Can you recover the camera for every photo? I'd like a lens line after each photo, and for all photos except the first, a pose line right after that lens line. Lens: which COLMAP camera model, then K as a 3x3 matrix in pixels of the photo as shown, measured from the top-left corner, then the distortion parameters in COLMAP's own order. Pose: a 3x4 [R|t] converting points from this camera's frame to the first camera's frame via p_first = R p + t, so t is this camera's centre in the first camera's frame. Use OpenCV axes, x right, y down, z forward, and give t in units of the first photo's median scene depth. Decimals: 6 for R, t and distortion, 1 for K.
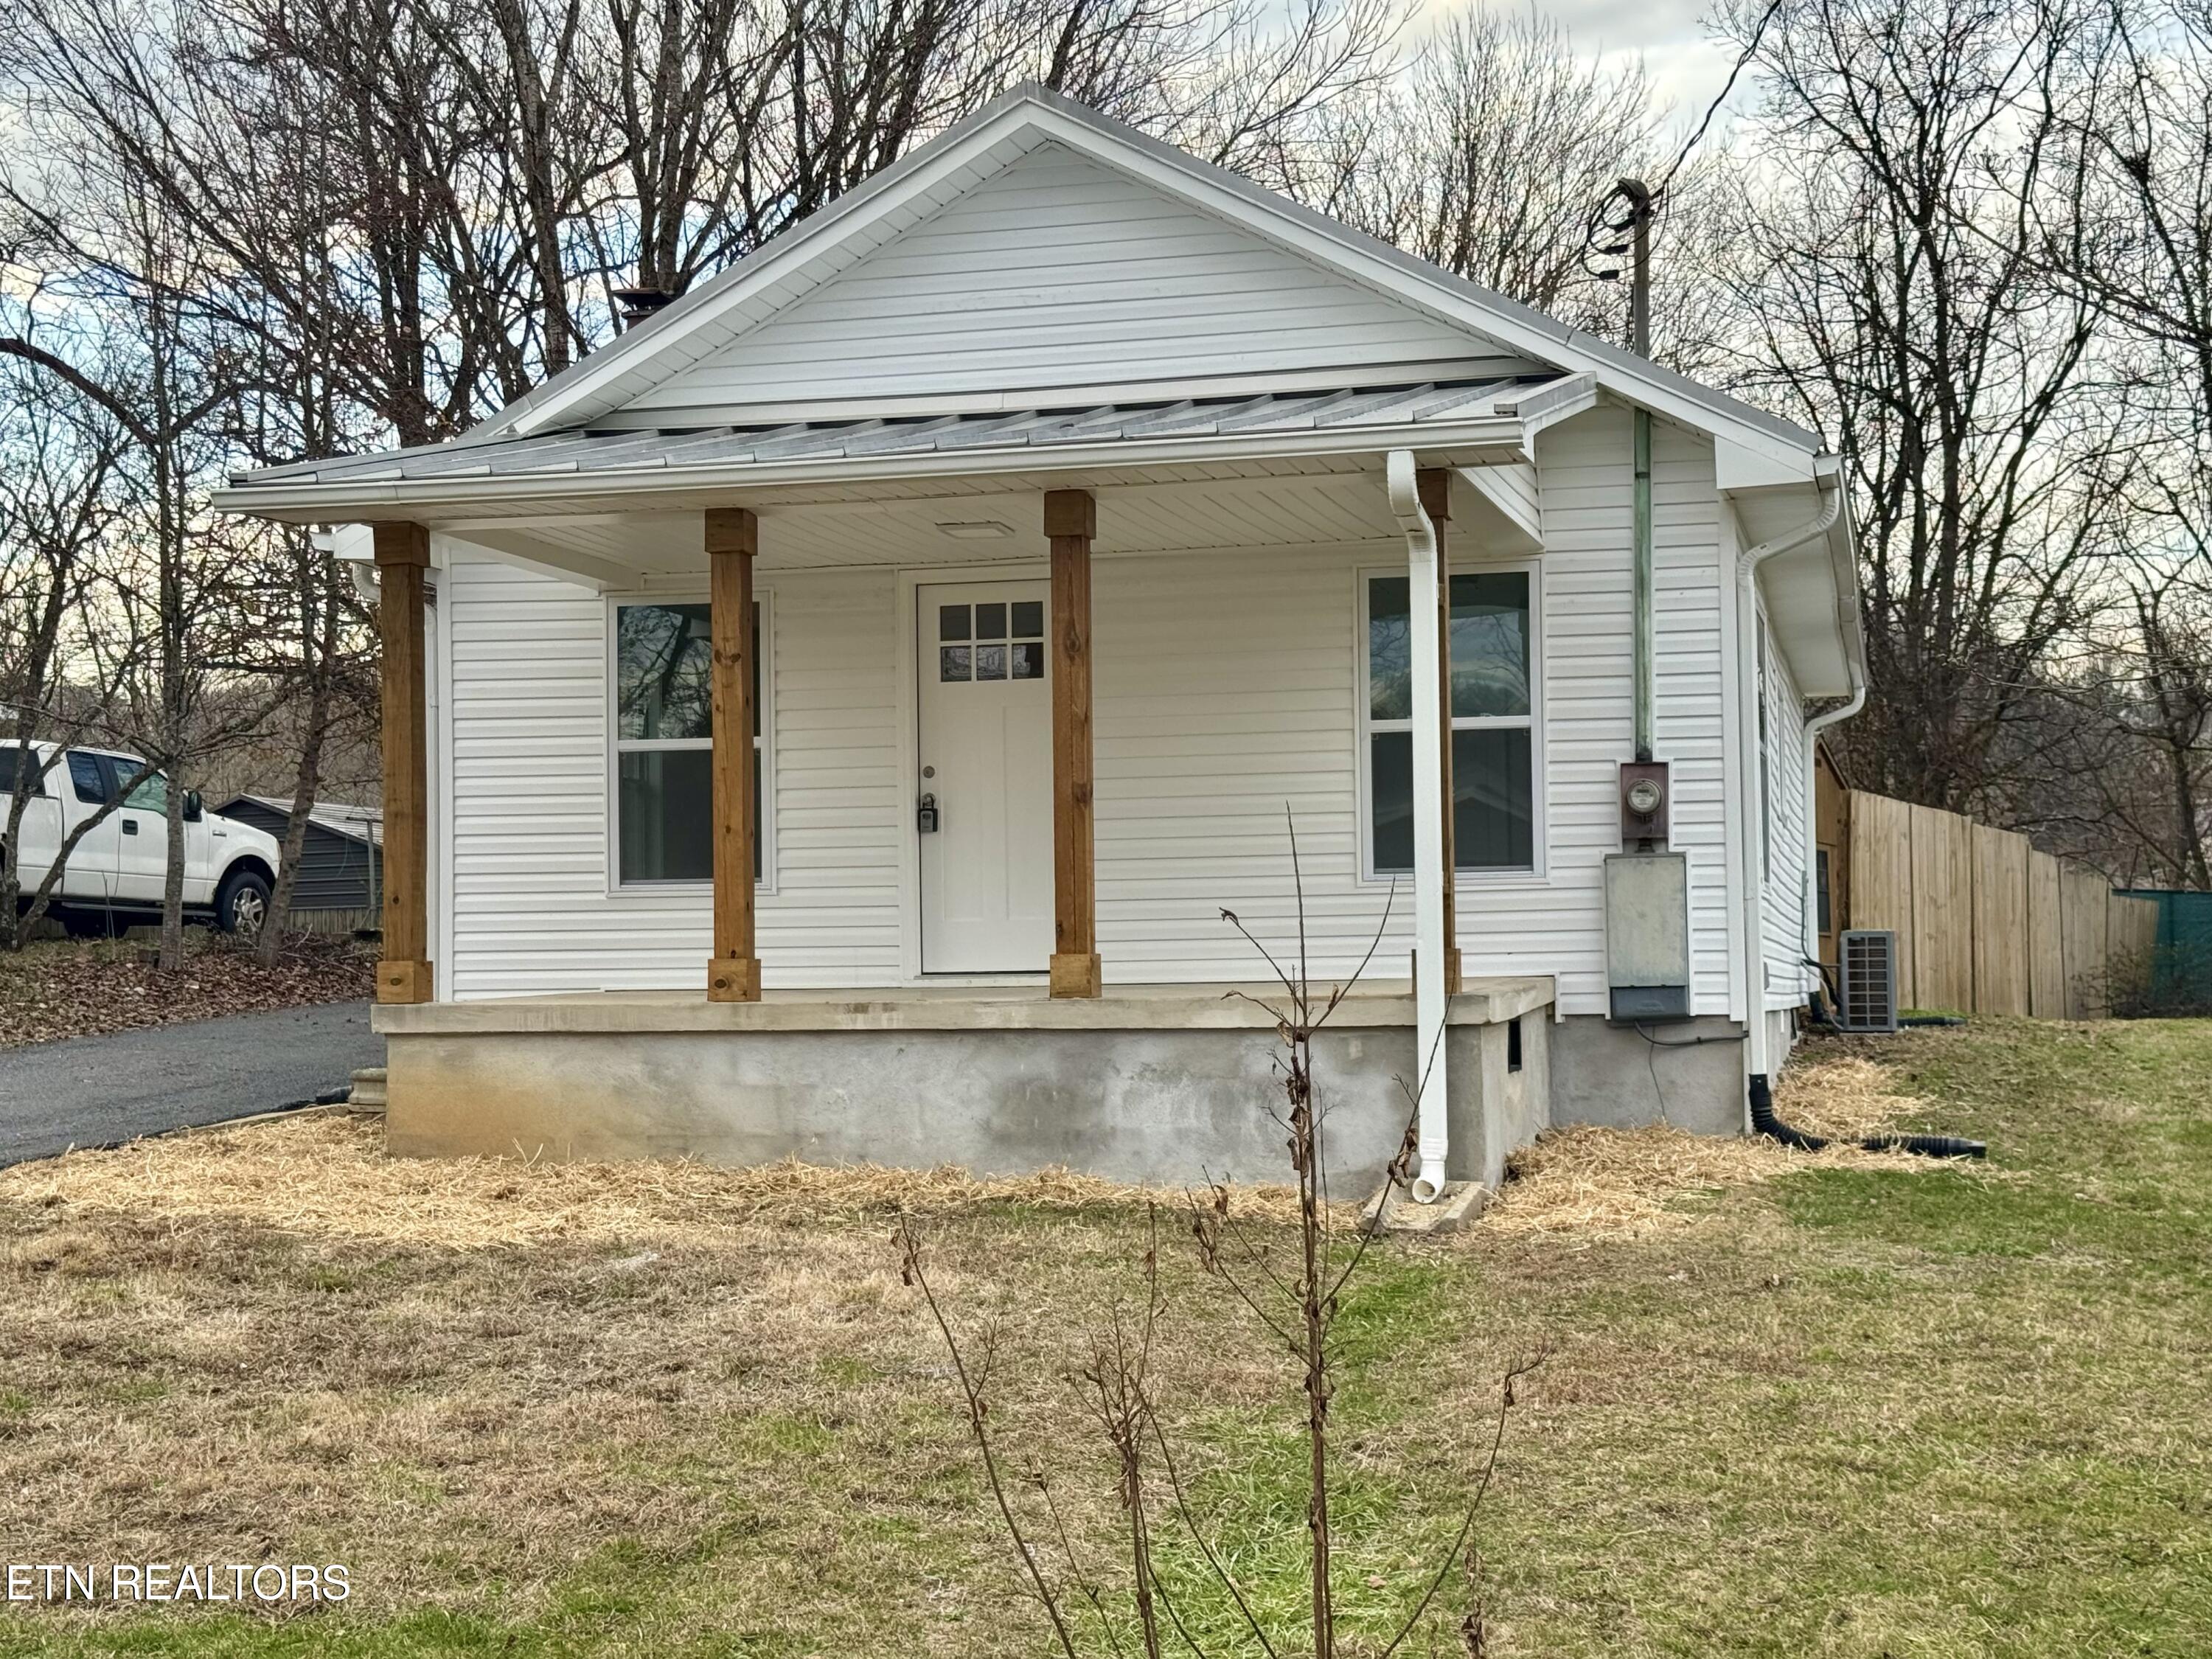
lens RADIAL K [[3226.4, 0, 1110.0], [0, 3226.4, 841.1], [0, 0, 1]] dist [0.055931, 0.000000]
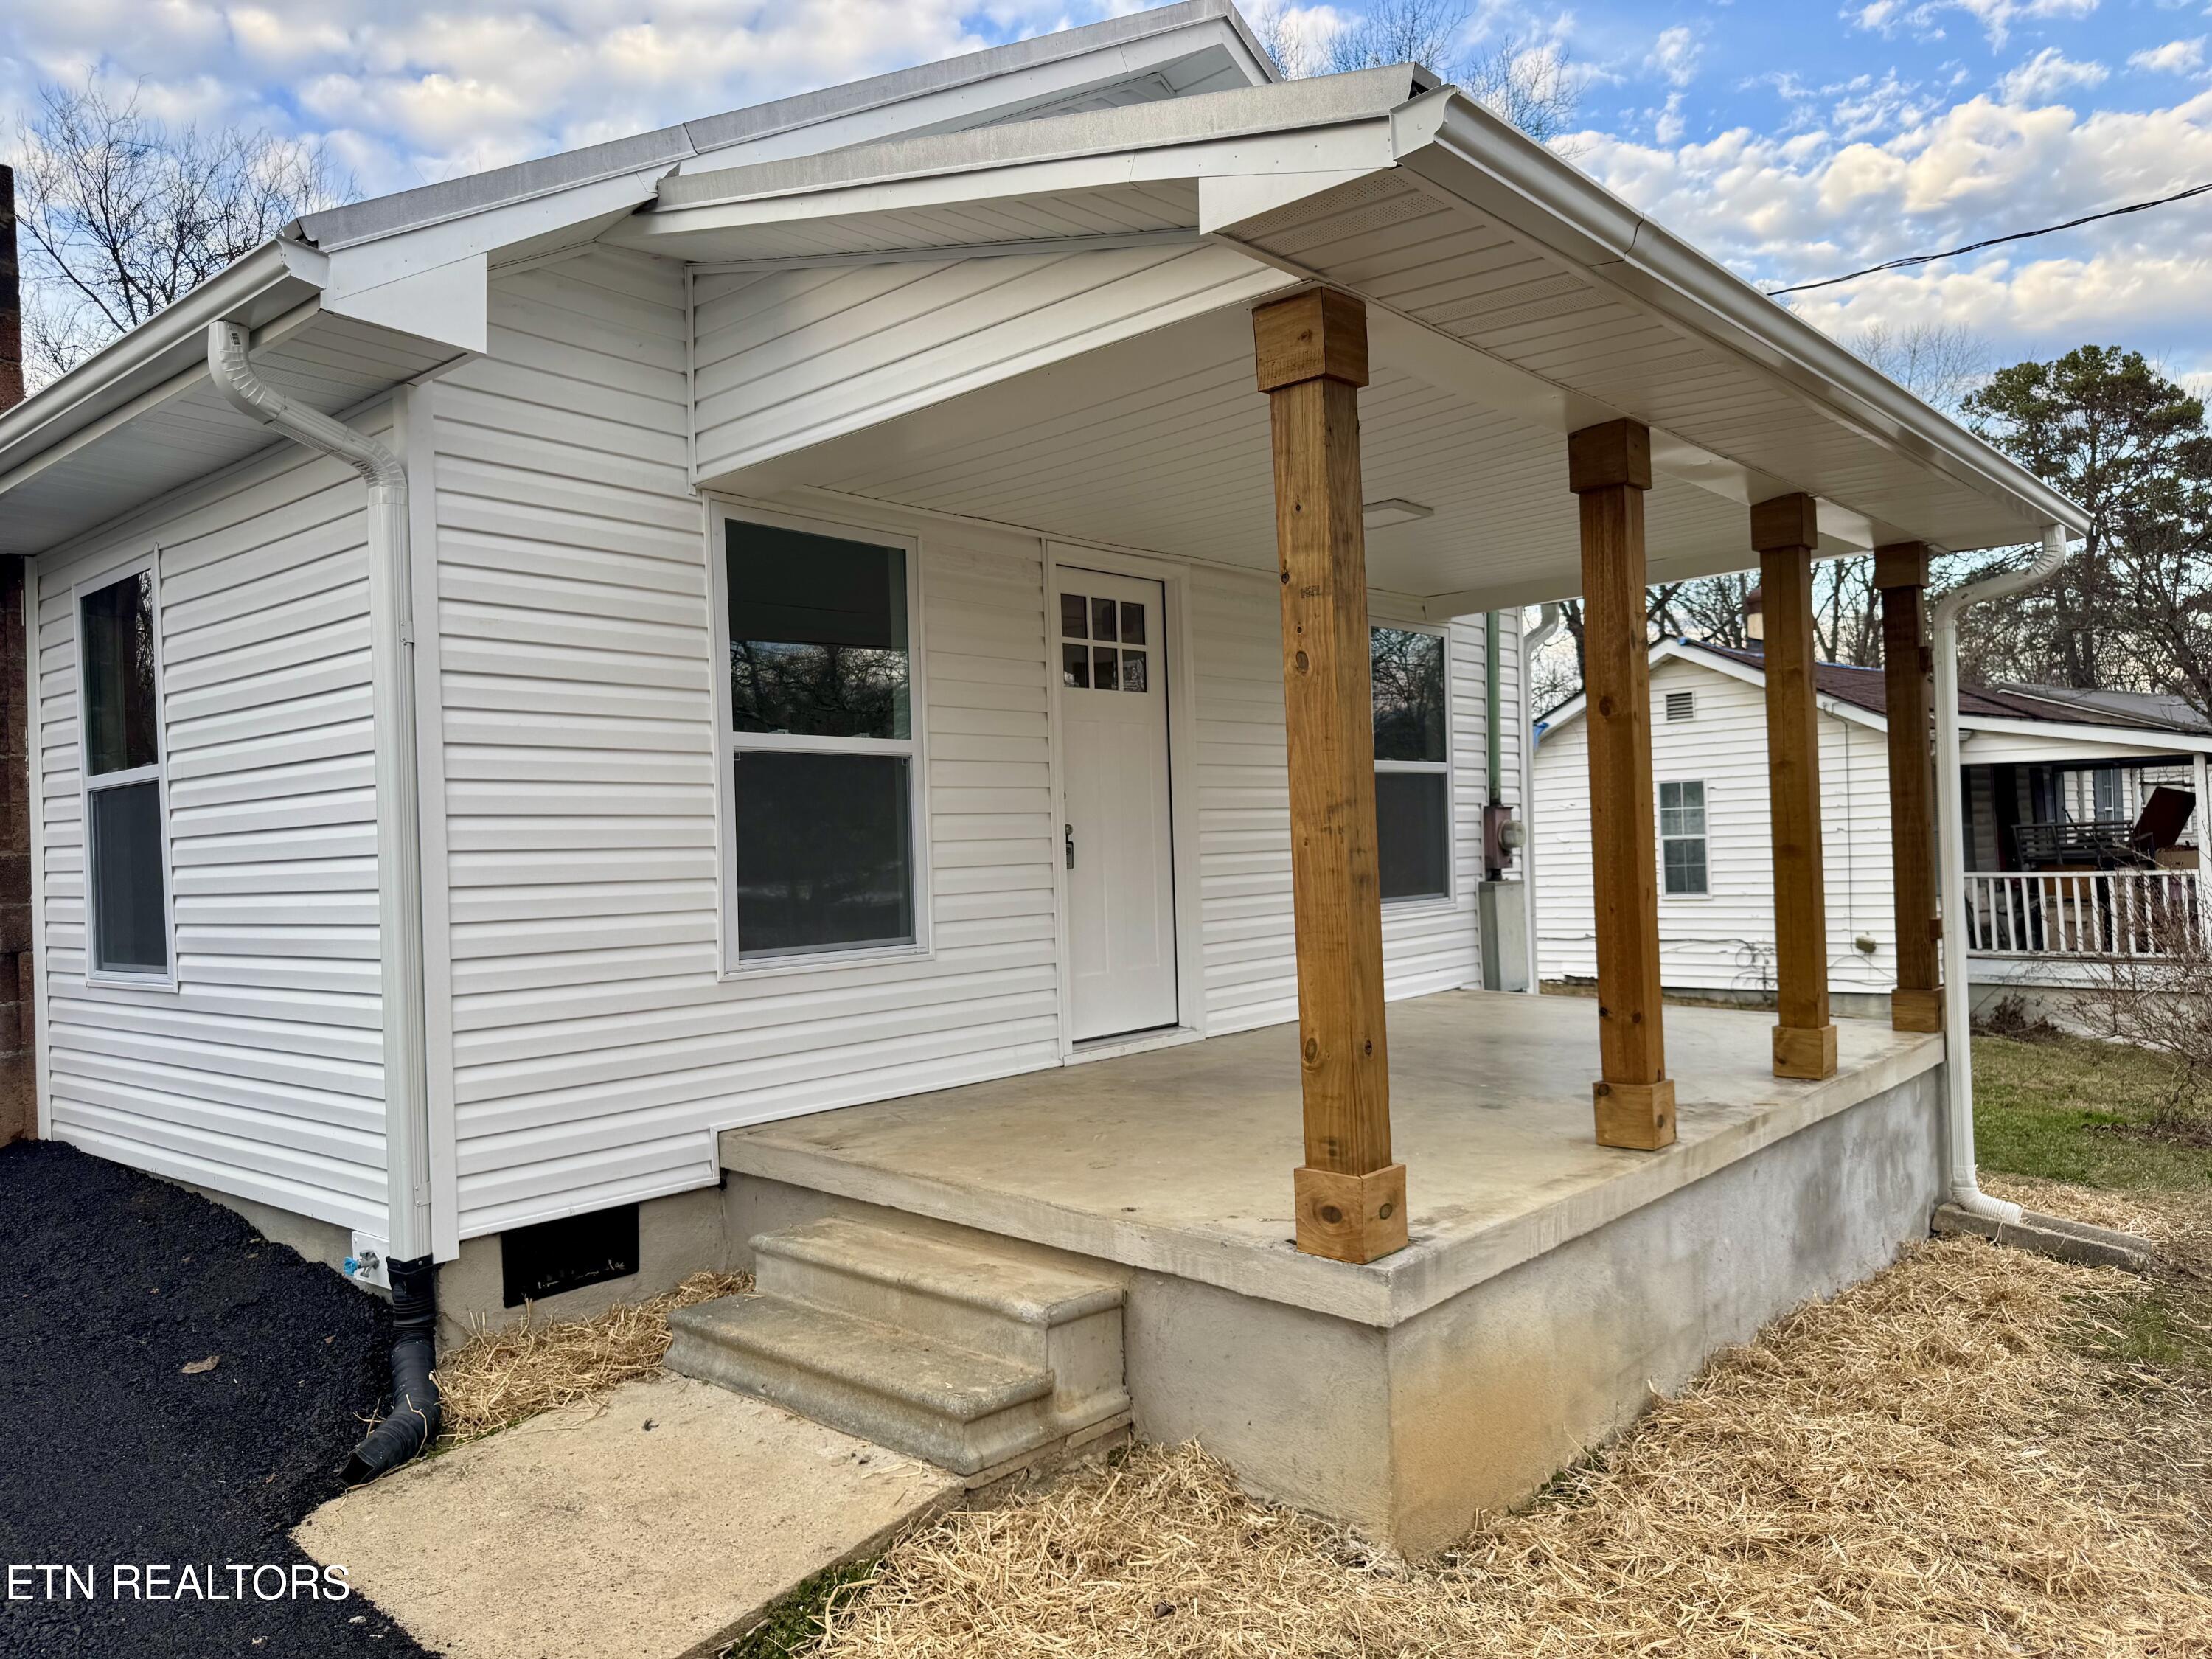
lens RADIAL K [[1558.9, 0, 1100.1], [0, 1558.9, 821.3], [0, 0, 1]] dist [0.066532, -0.072081]
pose [[0.450412, 0.009264, 0.892773, -0.426986], [-0.011737, 0.999921, -0.004454, -0.014301], [-0.892744, -0.008473, 0.450485, 0.868468]]
